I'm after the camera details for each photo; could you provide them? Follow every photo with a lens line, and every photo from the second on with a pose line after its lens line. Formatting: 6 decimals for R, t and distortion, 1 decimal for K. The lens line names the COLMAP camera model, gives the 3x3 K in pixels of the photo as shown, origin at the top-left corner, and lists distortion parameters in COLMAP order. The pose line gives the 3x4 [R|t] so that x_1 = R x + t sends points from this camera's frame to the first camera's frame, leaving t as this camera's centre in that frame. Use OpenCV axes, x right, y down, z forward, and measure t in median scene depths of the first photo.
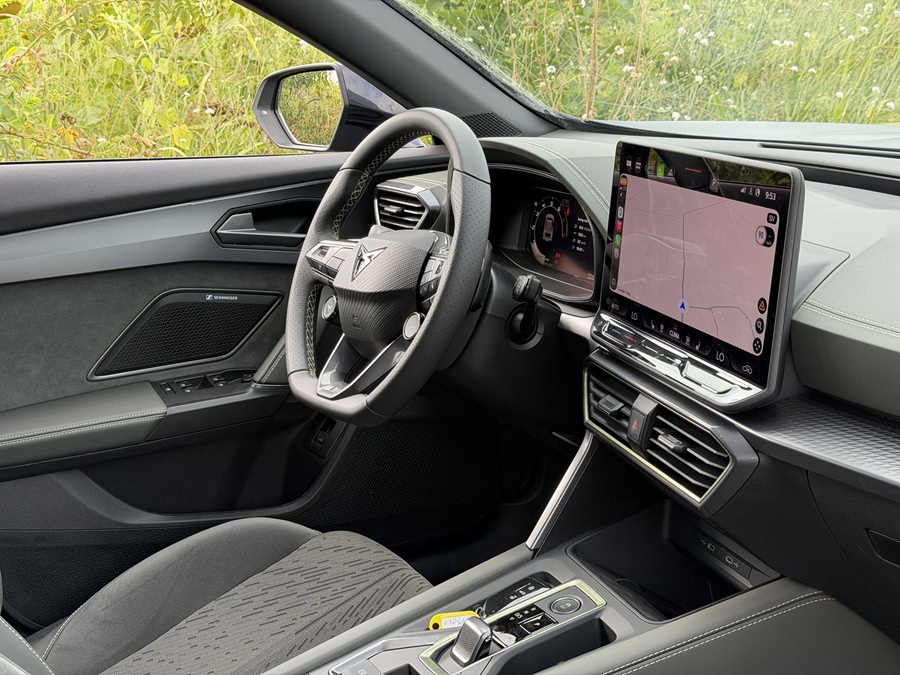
lens RADIAL K [[1304.2, 0, 450.0], [0, 1304.2, 337.5], [0, 0, 1]] dist [0.020022, 0.023206]
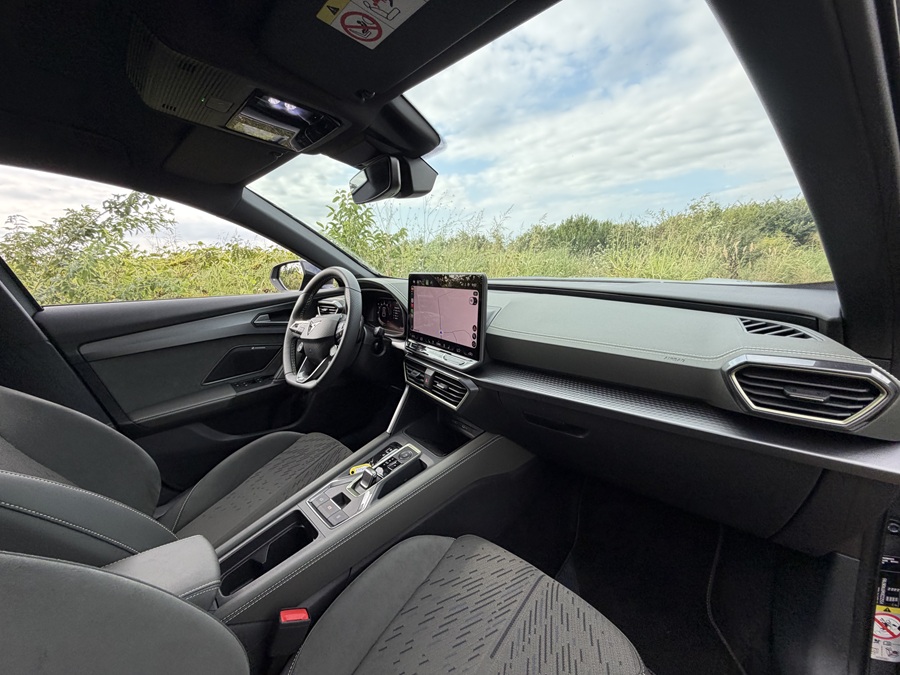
lens RADIAL K [[362.8, 0, 450.0], [0, 362.8, 337.5], [0, 0, 1]] dist [0.000009, 0.004524]
pose [[0.962150, -0.076918, 0.261441, 0.005836], [0.089550, 0.995305, -0.036734, 0.012306], [-0.257387, 0.058755, 0.964520, 0.274566]]
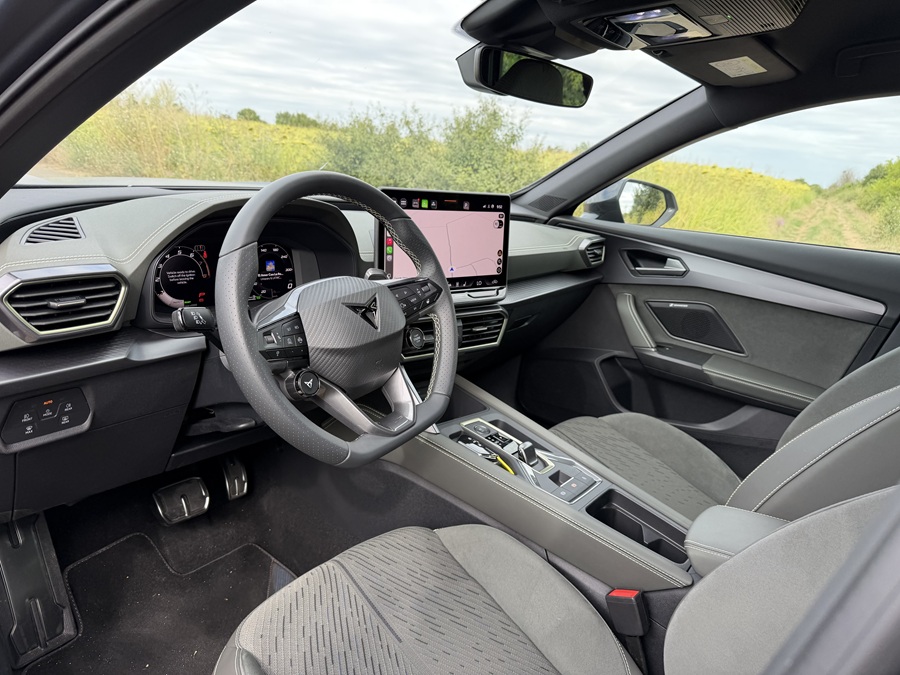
lens RADIAL K [[641.5, 0, 450.0], [0, 641.5, 337.5], [0, 0, 1]] dist [0.067148, -0.075883]
pose [[-0.314793, -0.310355, 0.896986, -0.695915], [0.120110, 0.924409, 0.361996, -0.264549], [-0.941530, 0.221691, -0.253721, 1.173863]]
